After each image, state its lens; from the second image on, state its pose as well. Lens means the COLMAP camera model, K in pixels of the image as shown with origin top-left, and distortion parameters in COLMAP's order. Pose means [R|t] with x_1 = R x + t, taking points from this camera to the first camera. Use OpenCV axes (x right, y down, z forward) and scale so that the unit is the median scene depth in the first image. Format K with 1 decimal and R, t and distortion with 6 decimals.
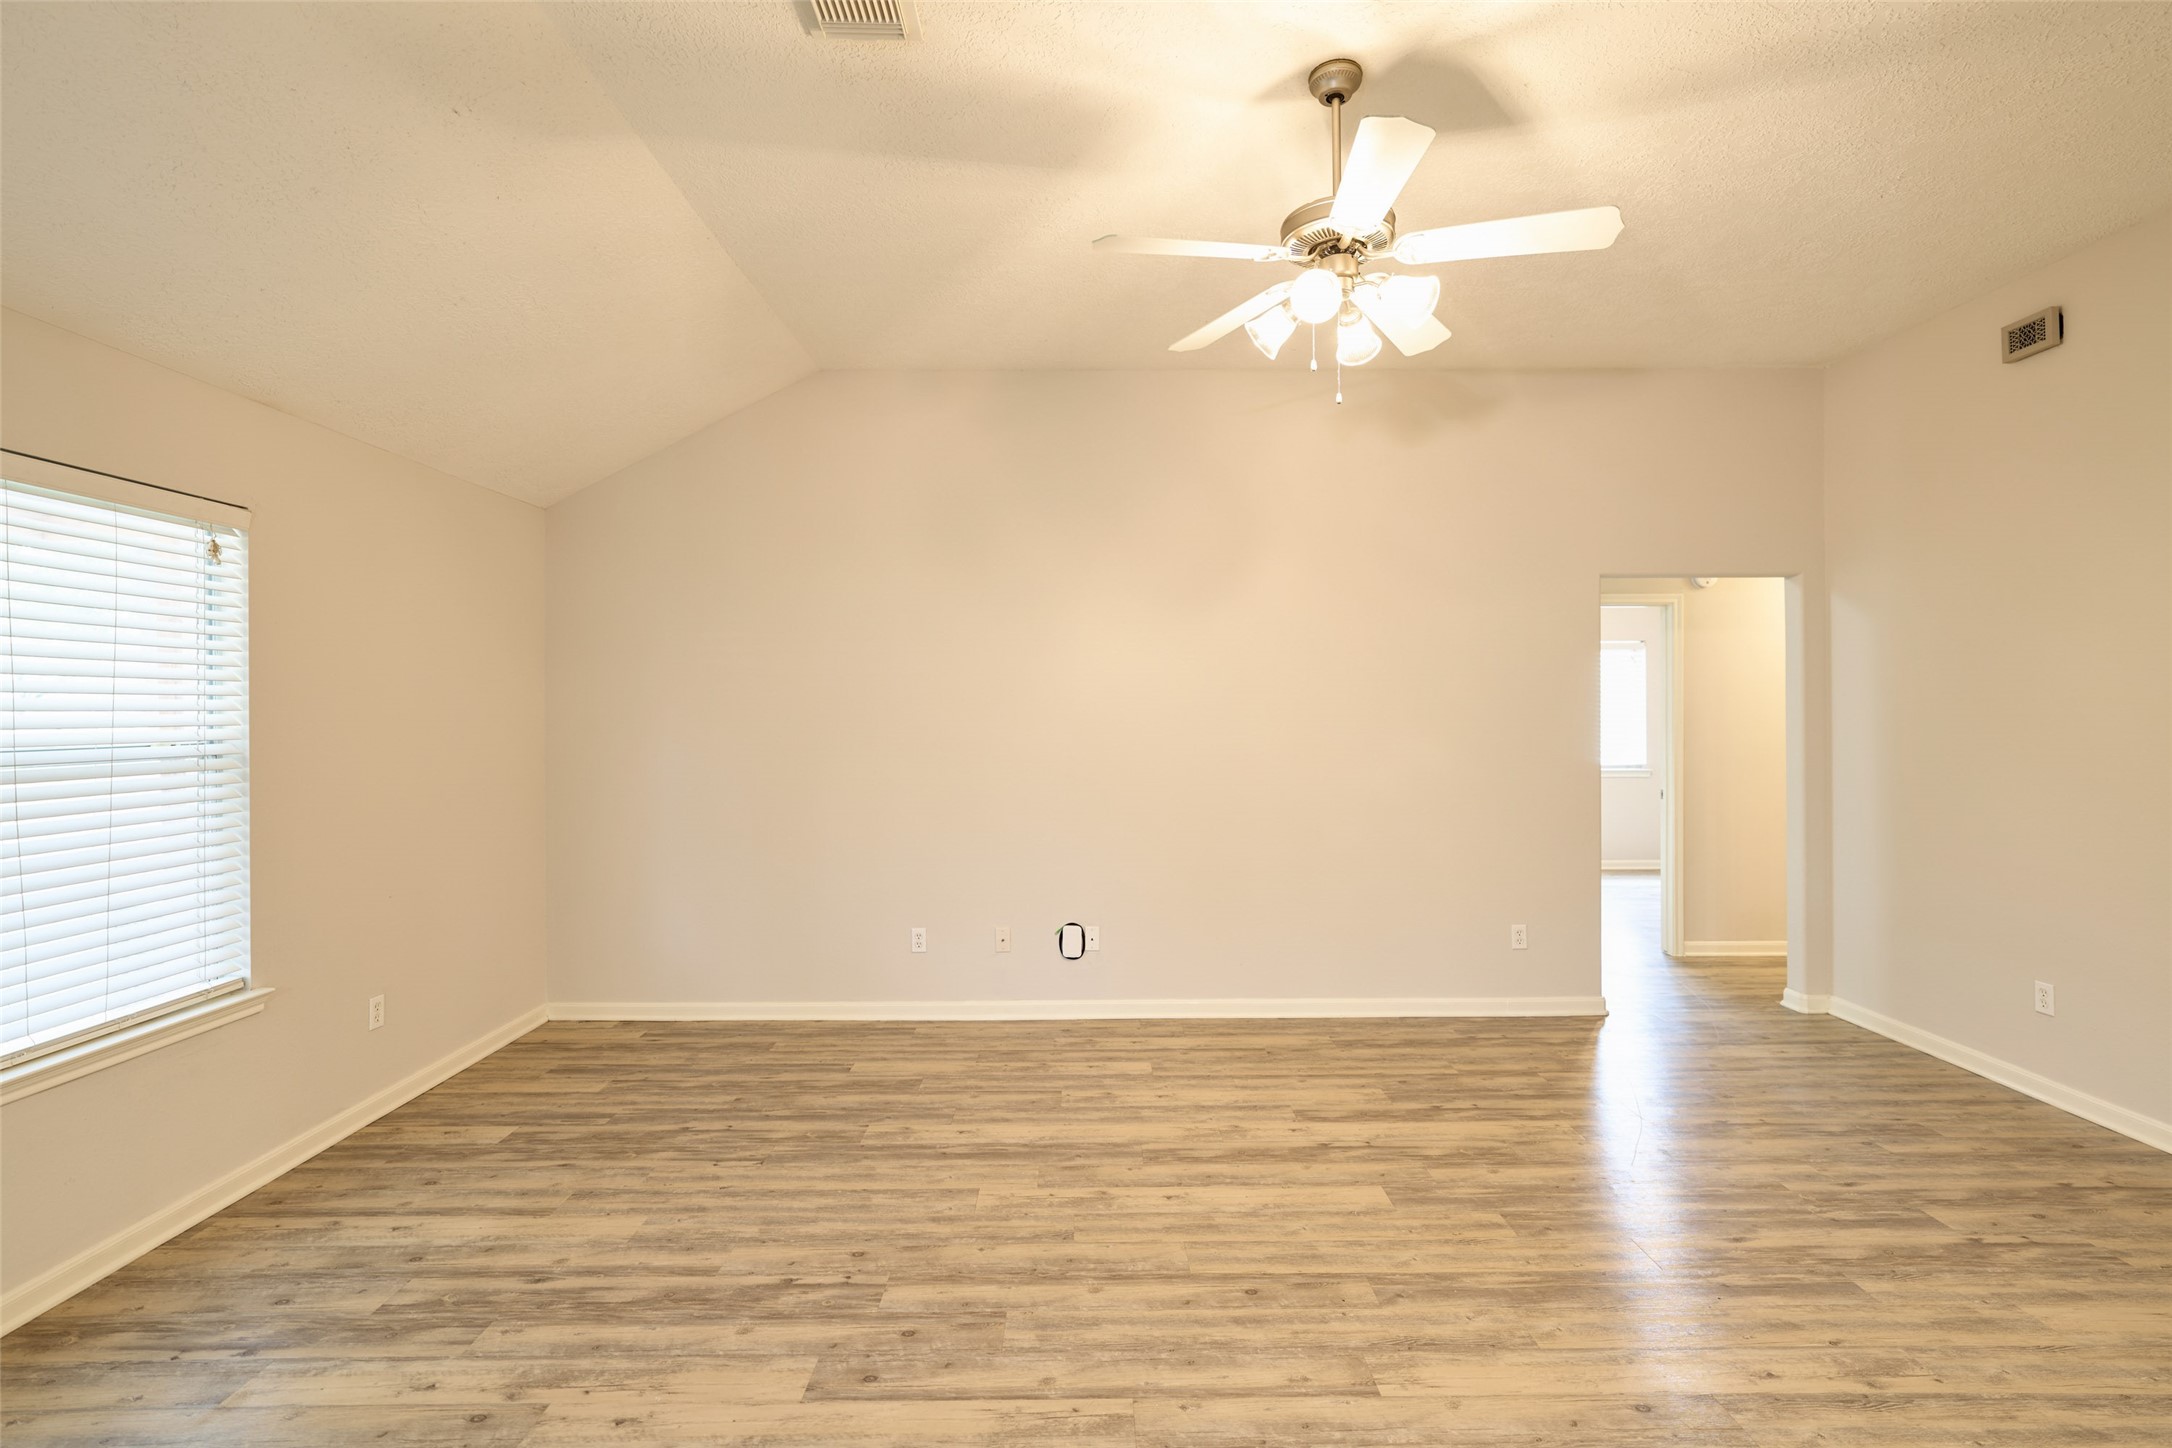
lens RADIAL K [[979.9, 0, 1075.9], [0, 979.9, 717.4], [0, 0, 1]] dist [-0.005316, 0.003441]
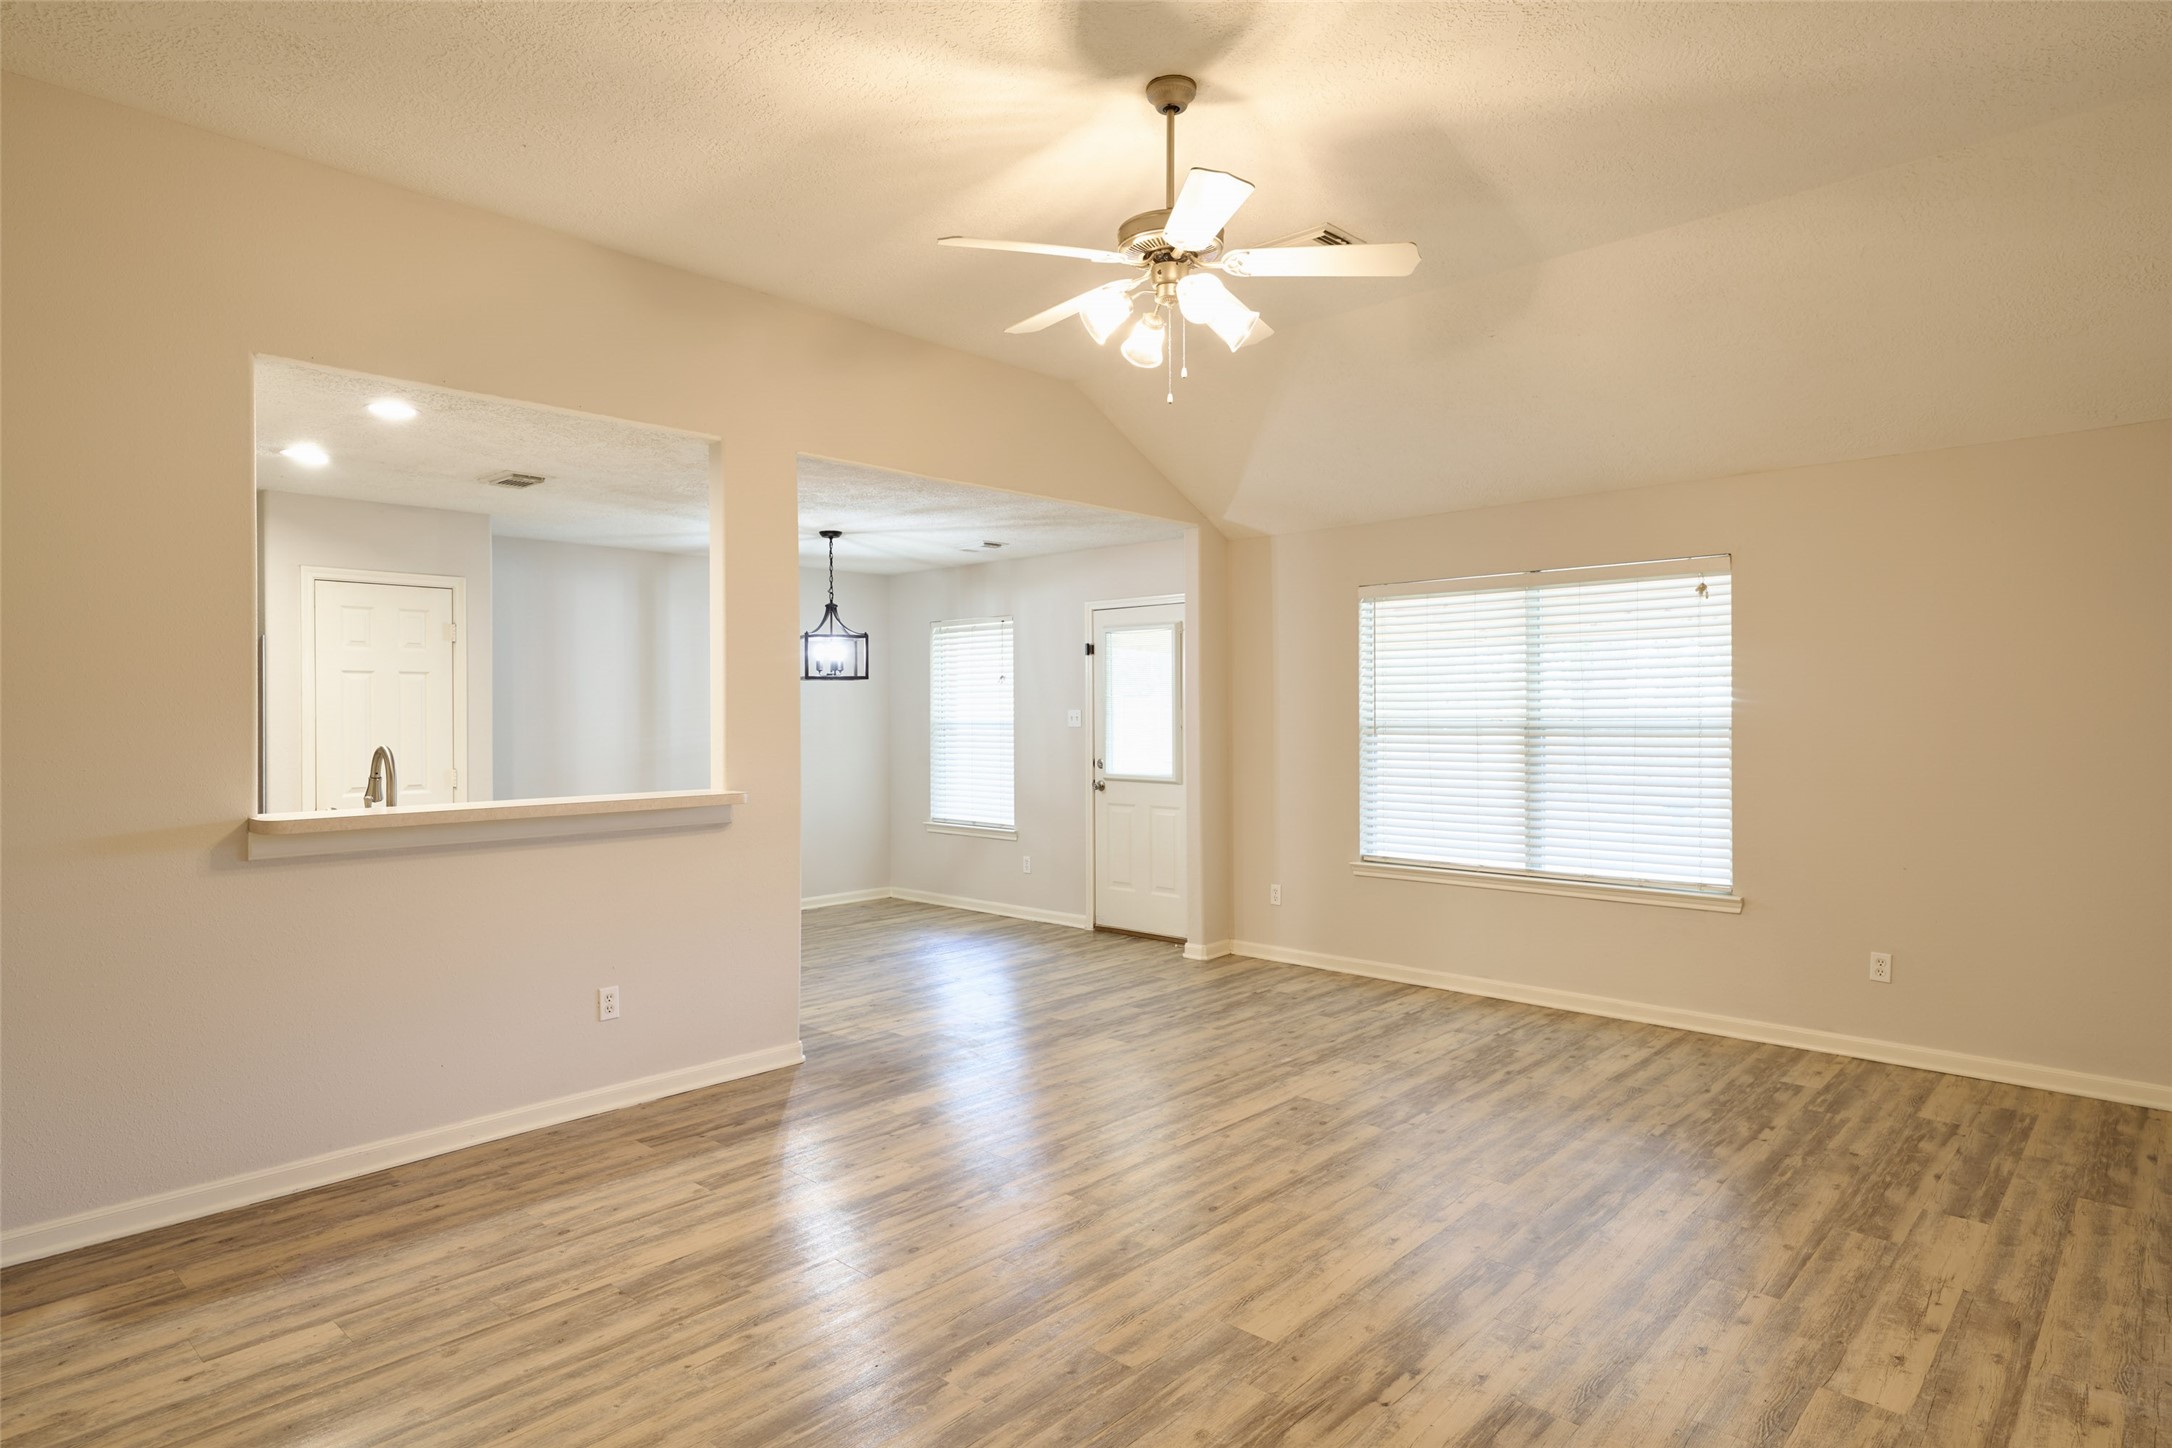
lens RADIAL K [[1184.7, 0, 1099.3], [0, 1184.7, 723.0], [0, 0, 1]] dist [0.012922, 0.001994]
pose [[-0.670115, 0.013145, -0.742141, 0.998102], [0.002137, 0.999873, 0.015781, 0.001853], [0.742254, 0.008989, -0.670058, 1.416836]]
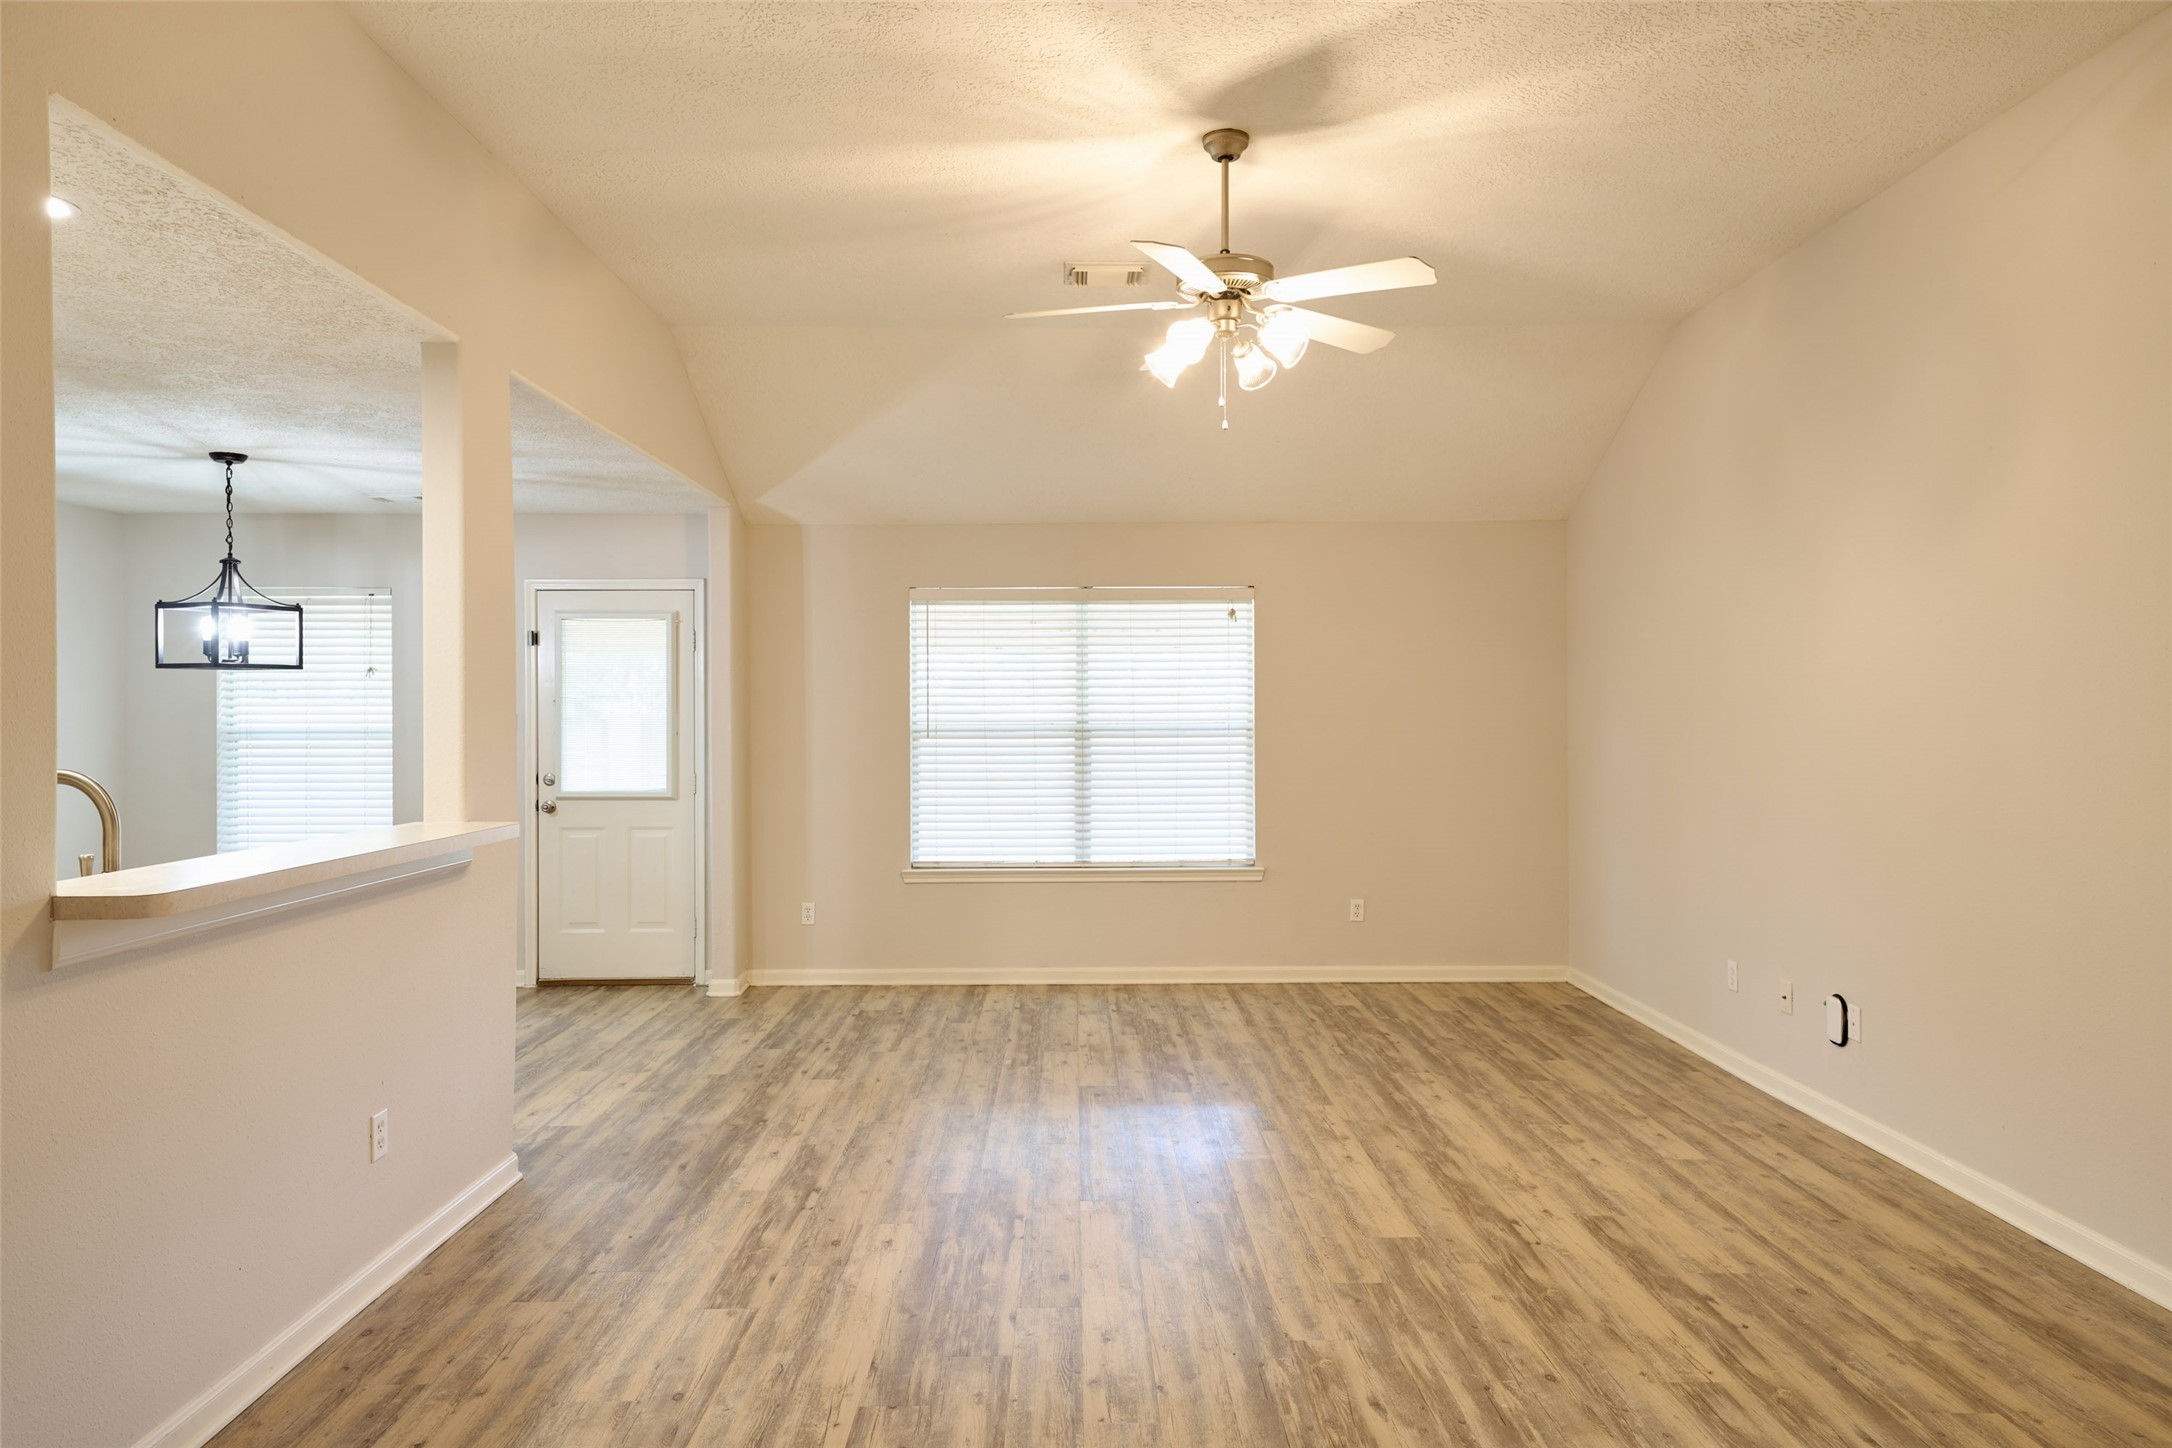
lens RADIAL K [[1328.4, 0, 1084.3], [0, 1328.4, 724.2], [0, 0, 1]] dist [0.024428, -0.000735]
pose [[0.013129, 0.011244, -0.999851, 1.427984], [-0.002583, 0.999934, 0.011211, 0.004092], [0.999910, 0.002435, 0.013157, 0.645077]]
